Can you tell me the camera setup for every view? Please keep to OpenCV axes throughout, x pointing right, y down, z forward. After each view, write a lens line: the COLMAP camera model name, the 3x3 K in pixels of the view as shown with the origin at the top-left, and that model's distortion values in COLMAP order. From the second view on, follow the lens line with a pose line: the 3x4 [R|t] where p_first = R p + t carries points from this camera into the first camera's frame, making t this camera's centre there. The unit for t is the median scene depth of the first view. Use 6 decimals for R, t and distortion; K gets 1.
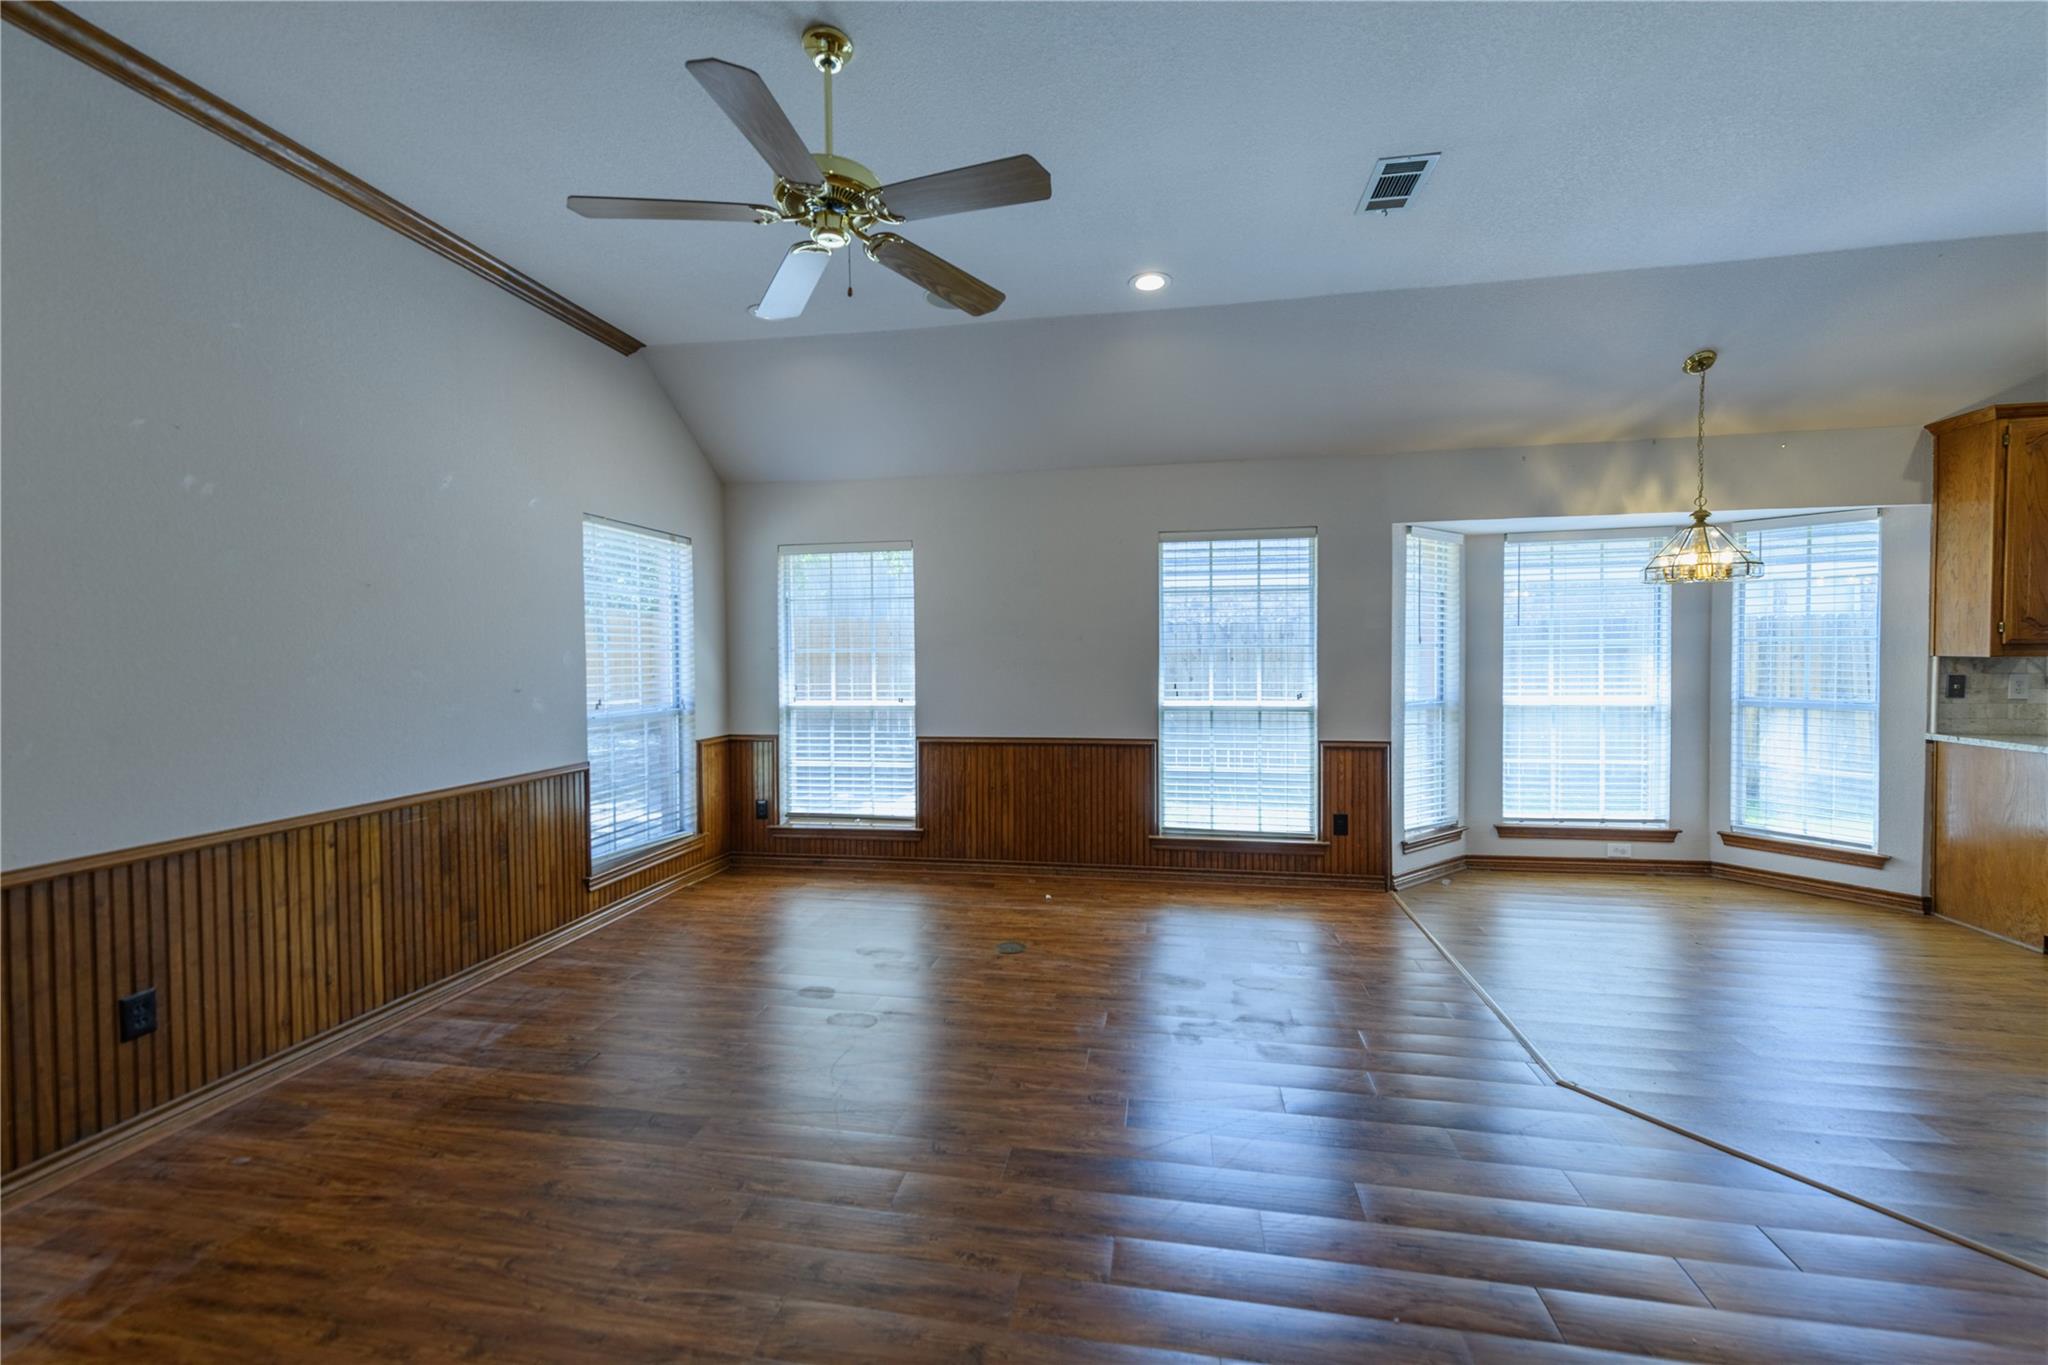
lens RADIAL K [[801.3, 0, 1033.6], [0, 801.3, 672.7], [0, 0, 1]] dist [0.013362, -0.002807]
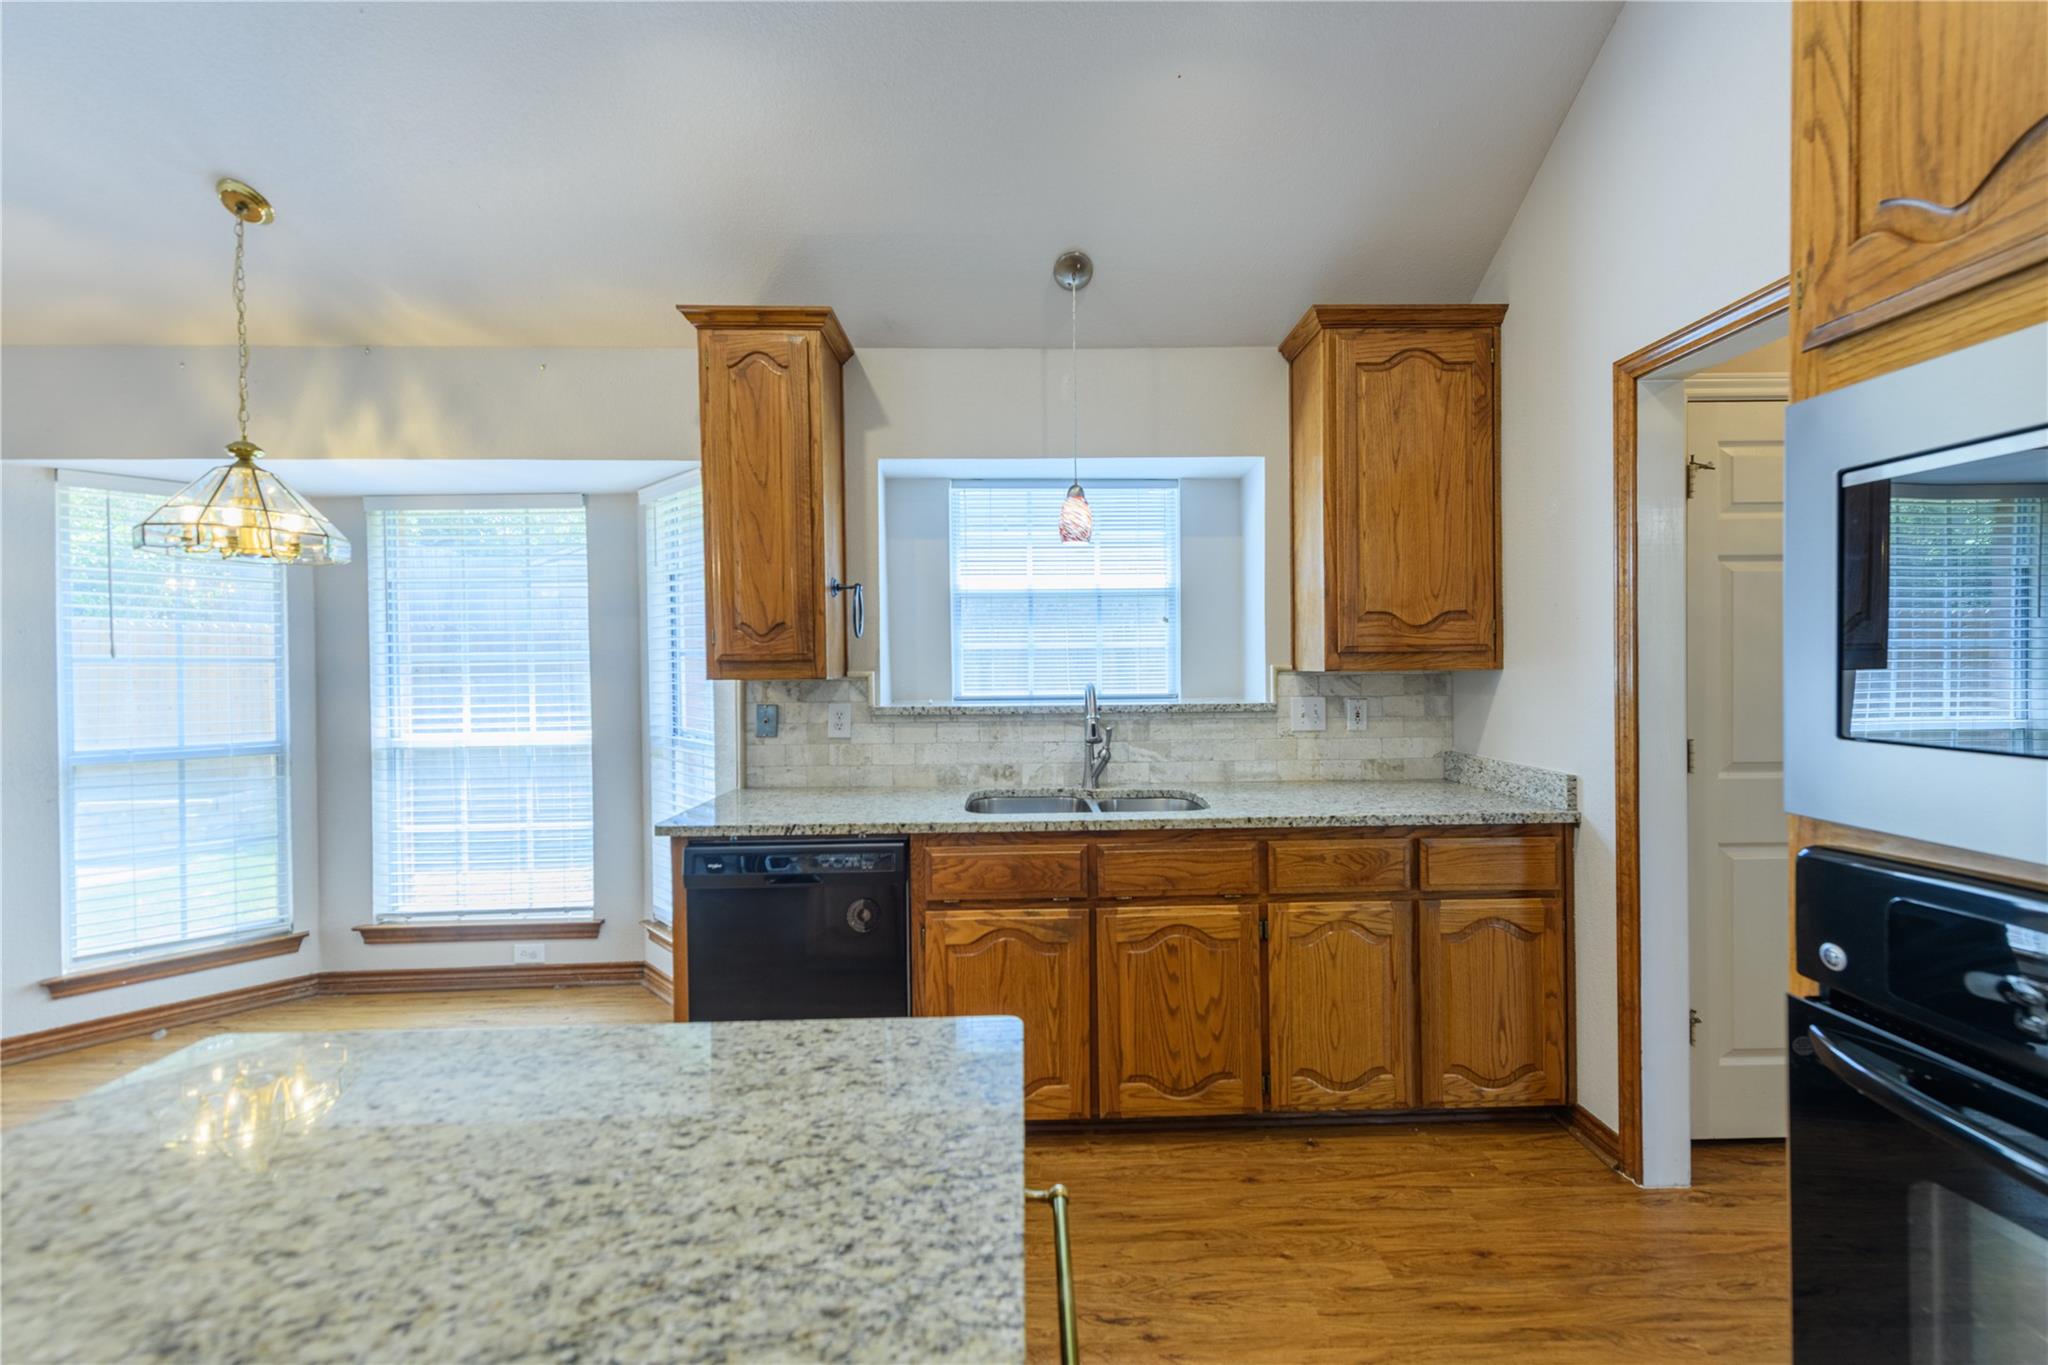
lens RADIAL K [[801.3, 0, 1035.6], [0, 801.3, 669.7], [0, 0, 1]] dist [0.013362, -0.002807]
pose [[0.980239, -0.002326, 0.197805, 1.175641], [0.005616, 0.999855, -0.016074, -0.014355], [-0.197739, 0.016867, 0.980110, 0.258089]]
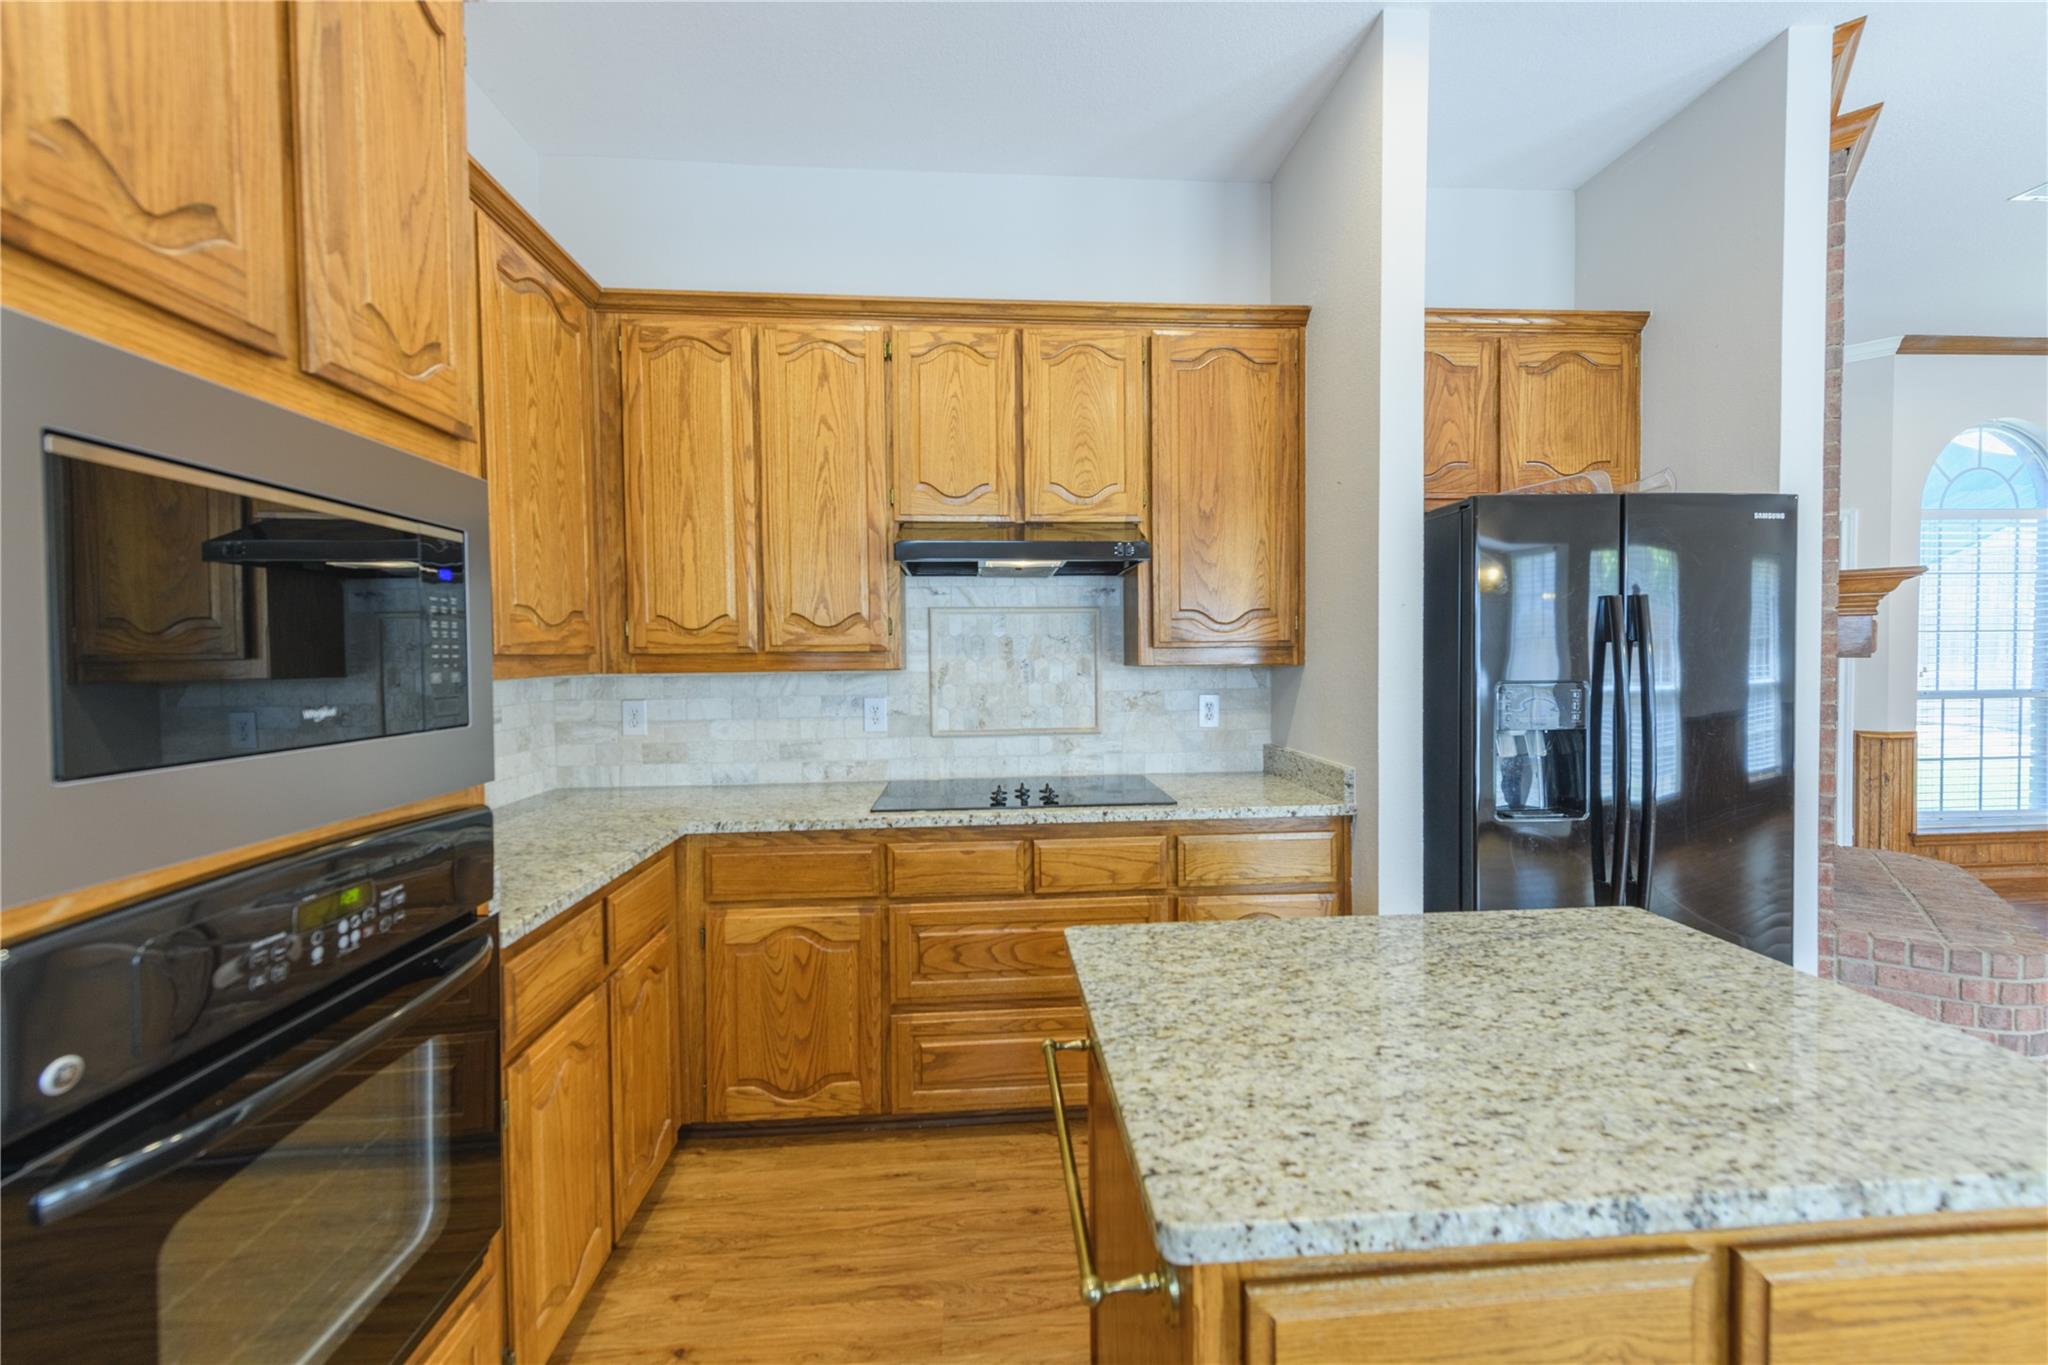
lens RADIAL K [[801.3, 0, 1031.2], [0, 801.3, 667.4], [0, 0, 1]] dist [0.013362, -0.002807]
pose [[-0.967953, 0.025651, -0.249819, 1.276994], [0.013263, 0.998603, 0.051146, -0.026274], [0.250782, 0.046193, -0.966941, 0.629449]]
